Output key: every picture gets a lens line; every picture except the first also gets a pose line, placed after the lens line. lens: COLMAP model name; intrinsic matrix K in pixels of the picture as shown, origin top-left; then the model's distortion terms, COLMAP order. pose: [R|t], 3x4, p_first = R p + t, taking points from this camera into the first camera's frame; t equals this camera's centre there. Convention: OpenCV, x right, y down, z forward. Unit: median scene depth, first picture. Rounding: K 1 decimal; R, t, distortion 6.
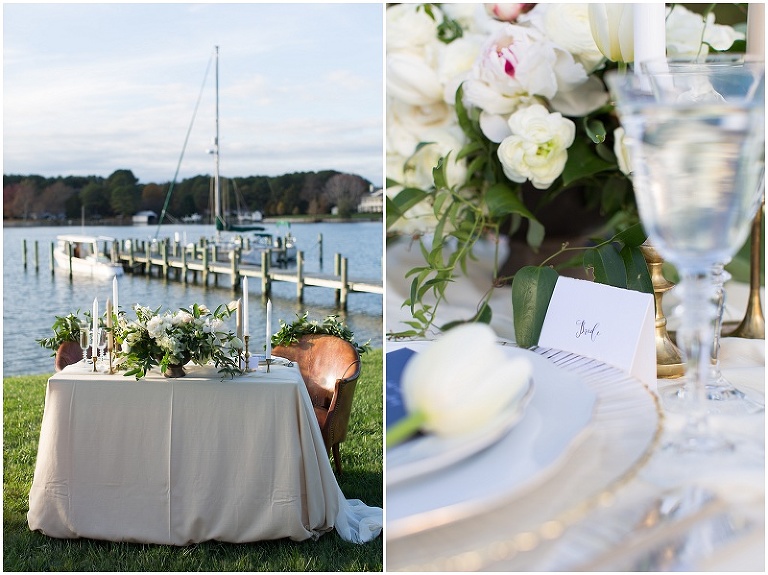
lens RADIAL K [[1074.9, 0, 380.1], [0, 1074.9, 288.6], [0, 0, 1]] dist [-0.005335, 0.000000]
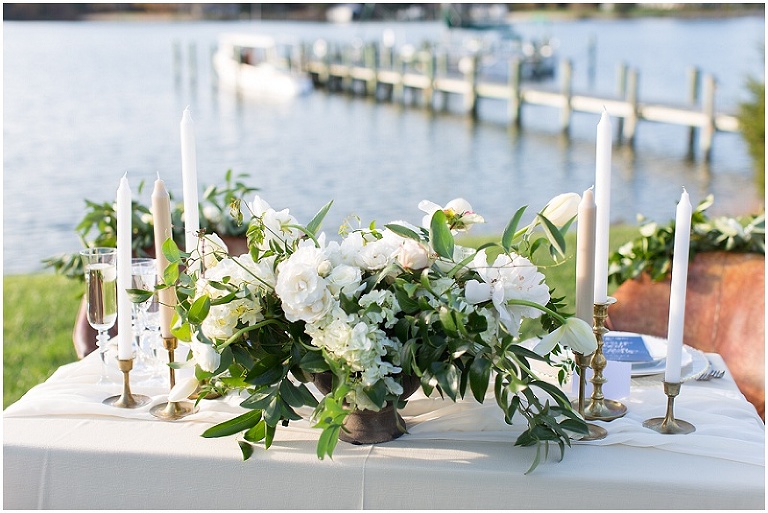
lens RADIAL K [[1149.7, 0, 385.4], [0, 1149.7, 253.9], [0, 0, 1]] dist [0.023727, 0.000000]
pose [[0.981825, 0.035096, -0.186518, -0.051307], [-0.011200, 0.991755, 0.127655, -0.004837], [0.189460, -0.123245, 0.974123, 0.277057]]
